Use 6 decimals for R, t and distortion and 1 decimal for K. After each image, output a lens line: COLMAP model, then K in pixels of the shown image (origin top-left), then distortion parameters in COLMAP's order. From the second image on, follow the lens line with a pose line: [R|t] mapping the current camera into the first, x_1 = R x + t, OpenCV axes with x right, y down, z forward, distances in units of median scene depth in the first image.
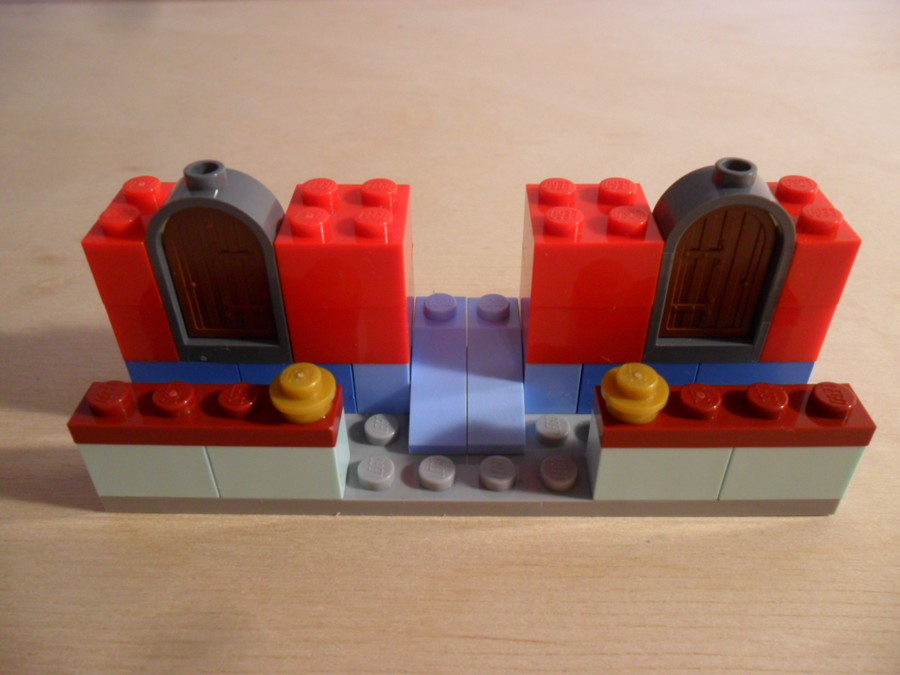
lens RADIAL K [[716.9, 0, 450.0], [0, 716.9, 337.5], [0, 0, 1]] dist [-0.001304, 0.002712]
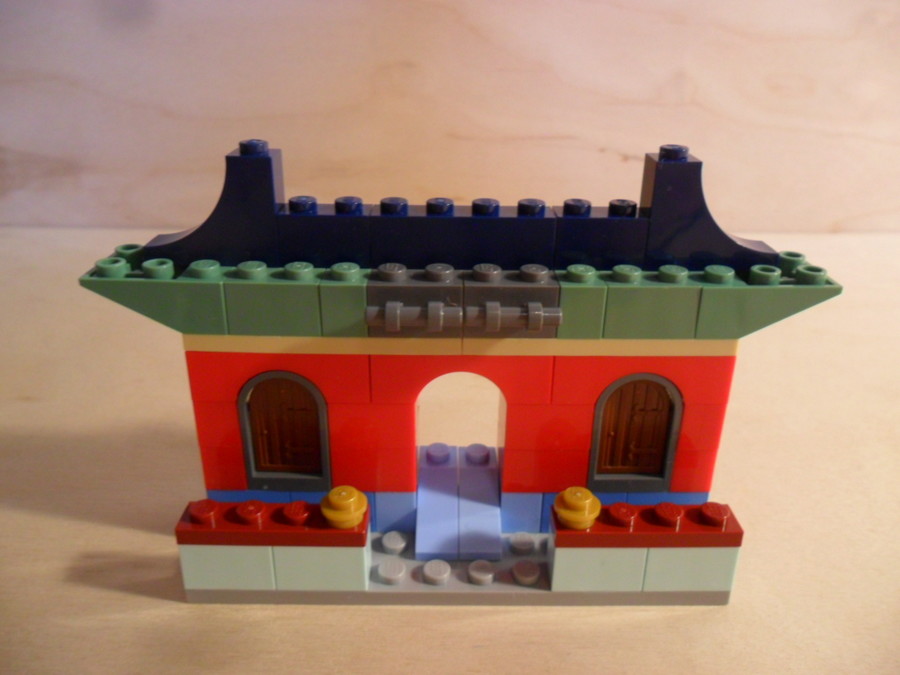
lens RADIAL K [[745.2, 0, 445.7], [0, 745.2, 342.6], [0, 0, 1]] dist [-0.008585, 0.009579]
pose [[0.999640, 0.010907, 0.024506, -0.041917], [-0.004826, 0.971819, -0.235681, 0.100221], [-0.026386, 0.235478, 0.971522, -0.478779]]
